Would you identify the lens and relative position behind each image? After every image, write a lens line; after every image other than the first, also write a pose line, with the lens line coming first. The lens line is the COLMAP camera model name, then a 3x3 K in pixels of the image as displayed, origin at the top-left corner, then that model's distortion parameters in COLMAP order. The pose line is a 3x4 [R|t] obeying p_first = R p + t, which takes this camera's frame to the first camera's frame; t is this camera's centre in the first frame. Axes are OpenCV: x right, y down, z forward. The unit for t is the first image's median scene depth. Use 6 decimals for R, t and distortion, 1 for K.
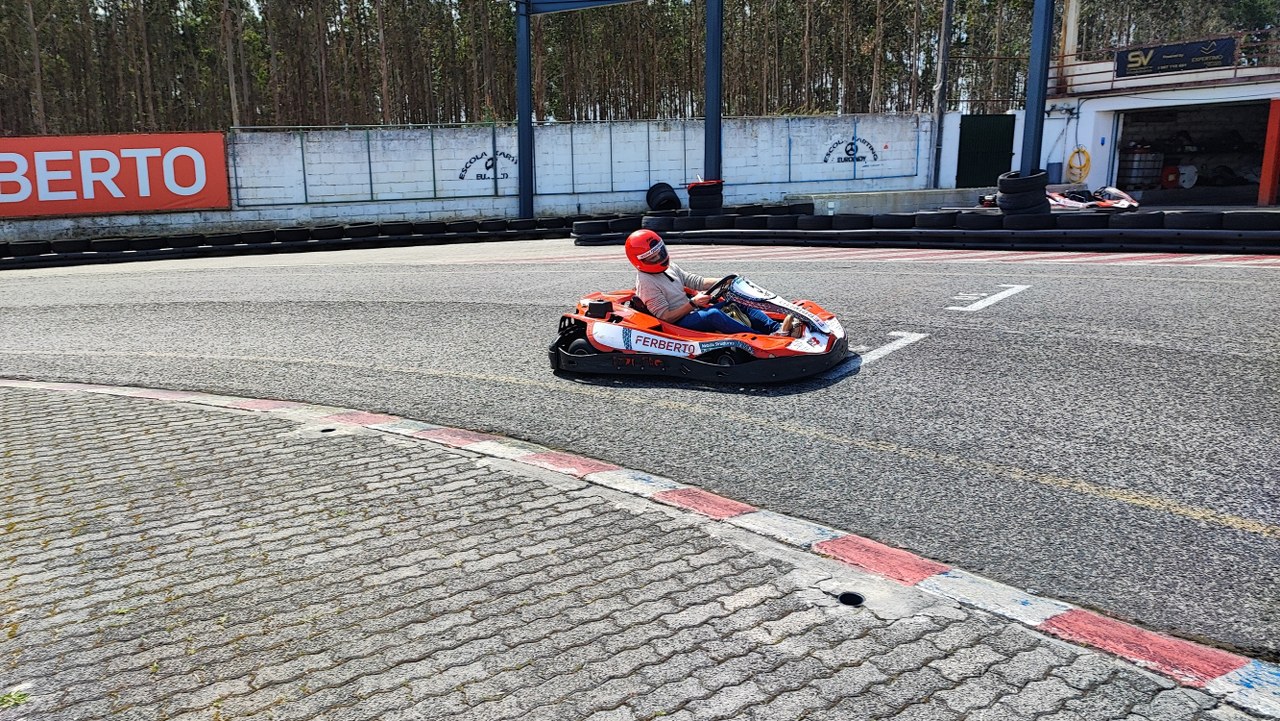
lens RADIAL K [[909.8, 0, 639.2], [0, 909.8, 340.3], [0, 0, 1]] dist [0.053866, -0.063245]
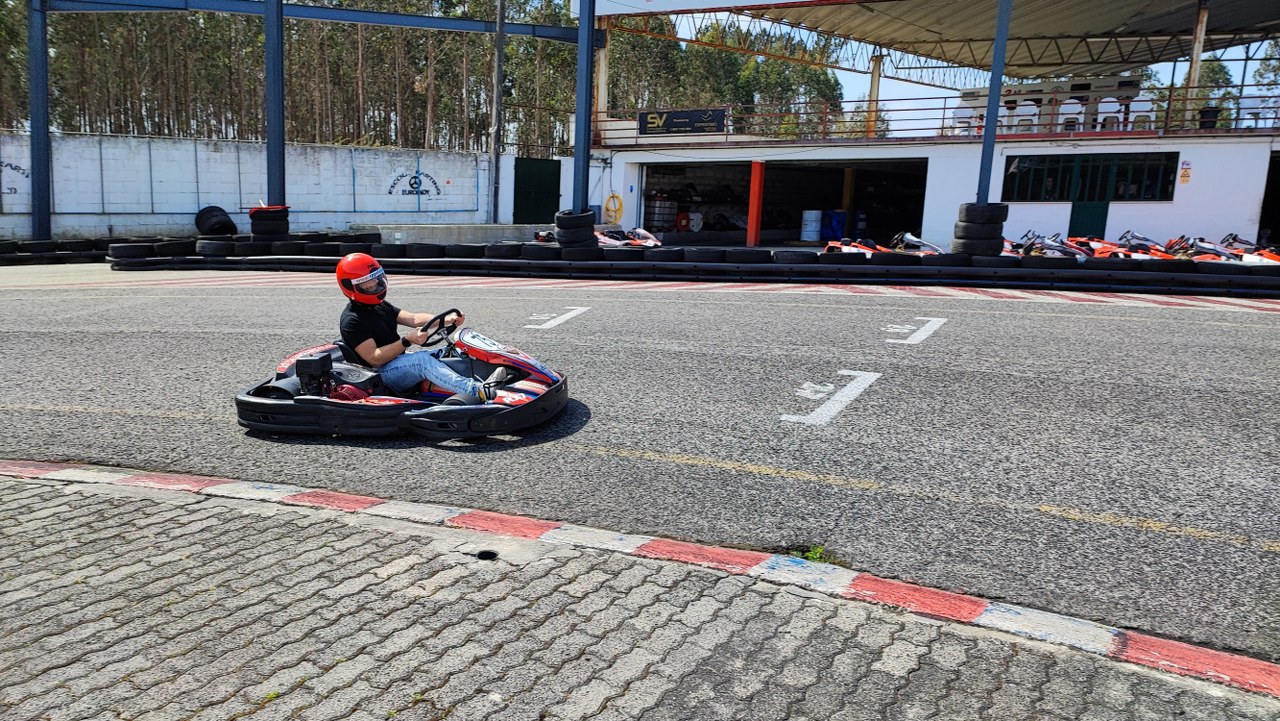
lens RADIAL K [[928.9, 0, 640.5], [0, 928.9, 303.5], [0, 0, 1]] dist [0.044371, -0.032829]
pose [[0.889011, -0.007571, 0.457824, -0.036372], [0.044186, 0.996616, -0.069319, 0.014882], [-0.455750, 0.081855, 0.886336, -0.044101]]
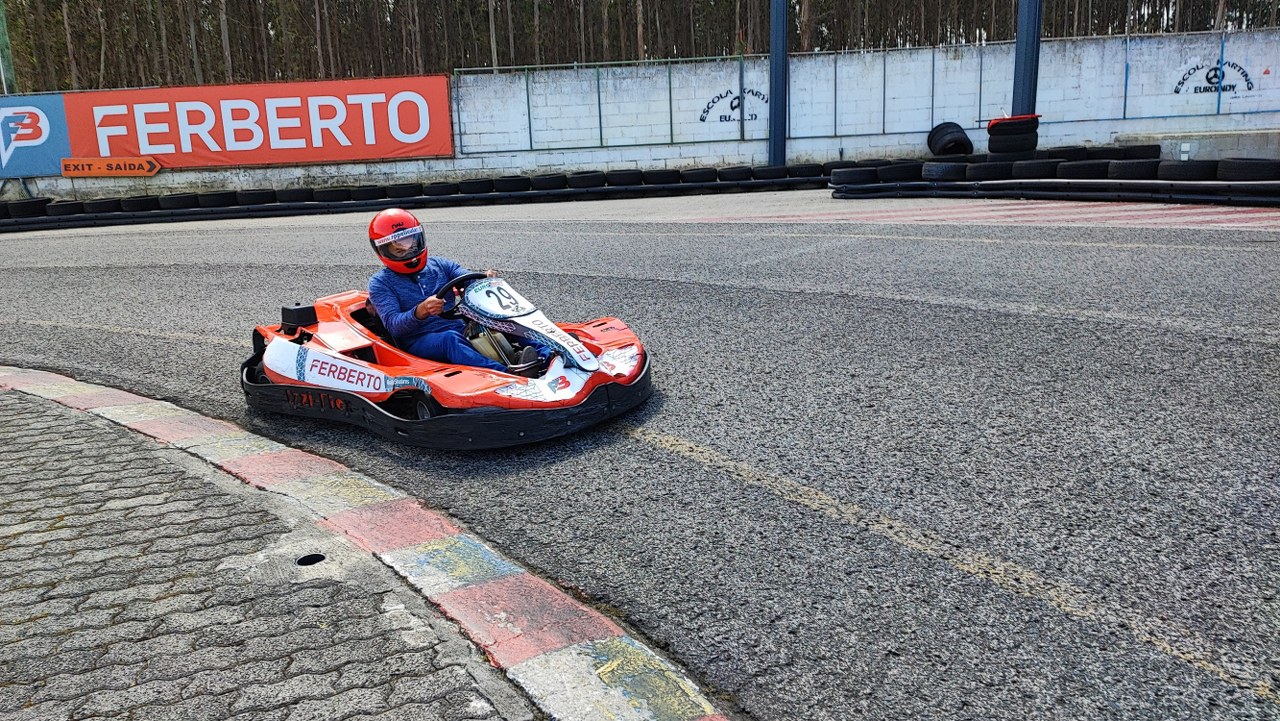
lens RADIAL K [[851.5, 0, 606.5], [0, 851.5, 283.7], [0, 0, 1]] dist [0.036376, -0.014960]
pose [[0.943084, 0.044158, -0.329610, -0.006726], [-0.043394, 0.999011, 0.009680, -0.031549], [0.329711, 0.005174, 0.944068, 0.248171]]
